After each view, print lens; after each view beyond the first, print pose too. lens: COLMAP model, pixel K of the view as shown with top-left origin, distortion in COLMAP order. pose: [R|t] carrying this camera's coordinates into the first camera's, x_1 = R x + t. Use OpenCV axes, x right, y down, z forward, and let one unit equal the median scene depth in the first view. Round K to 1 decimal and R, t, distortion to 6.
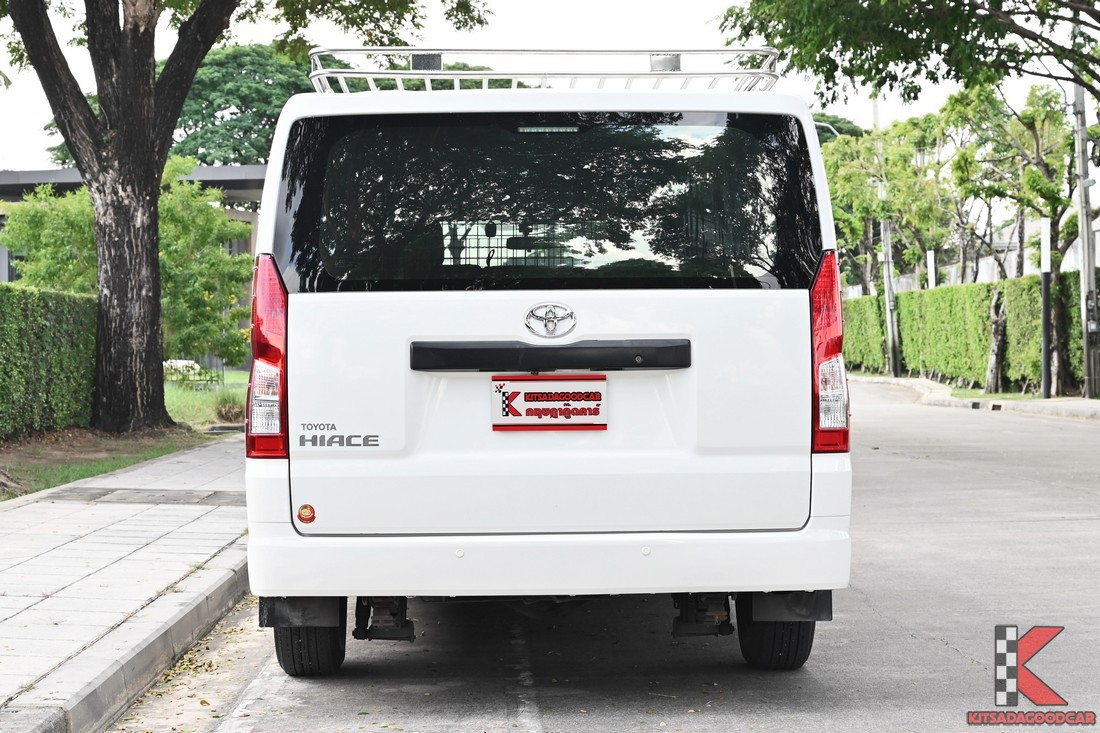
lens RADIAL K [[2074.3, 0, 549.4], [0, 2074.3, 365.6], [0, 0, 1]] dist [0.010286, 0.000000]
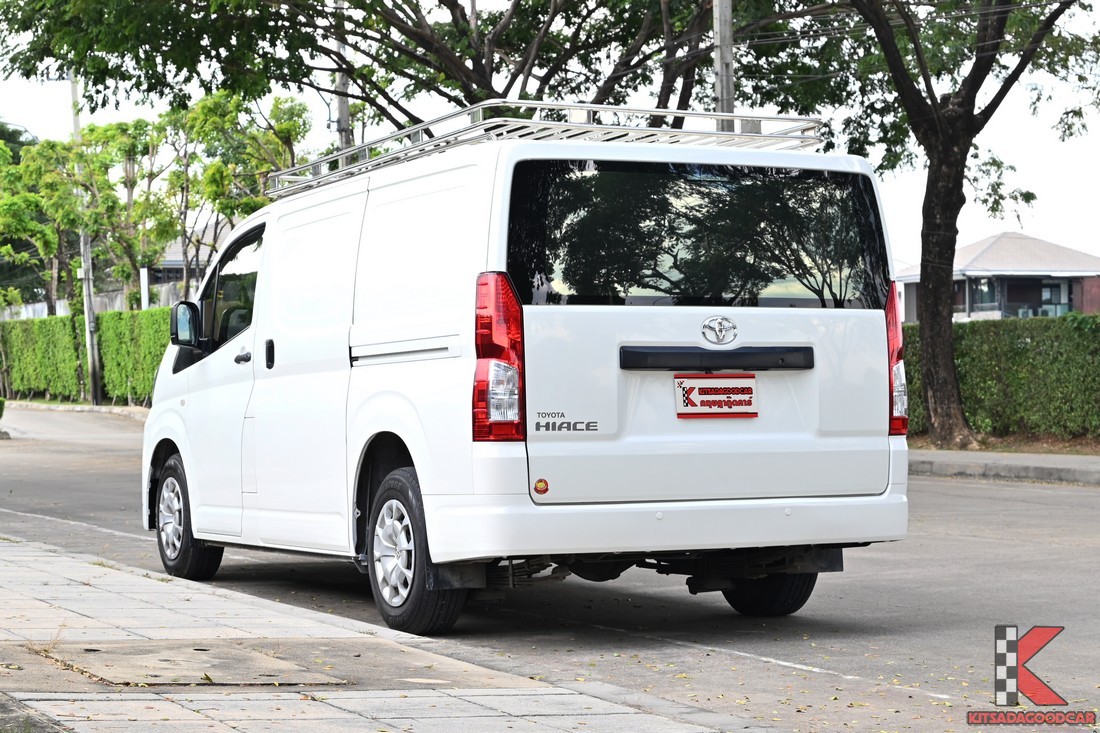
lens RADIAL K [[2346.5, 0, 550.2], [0, 2346.5, 367.7], [0, 0, 1]] dist [0.012106, 0.000000]
pose [[0.914893, 0.006771, 0.403640, -0.102954], [-0.001735, 0.999916, -0.012842, 0.002982], [-0.403693, 0.011049, 0.914828, -0.040570]]
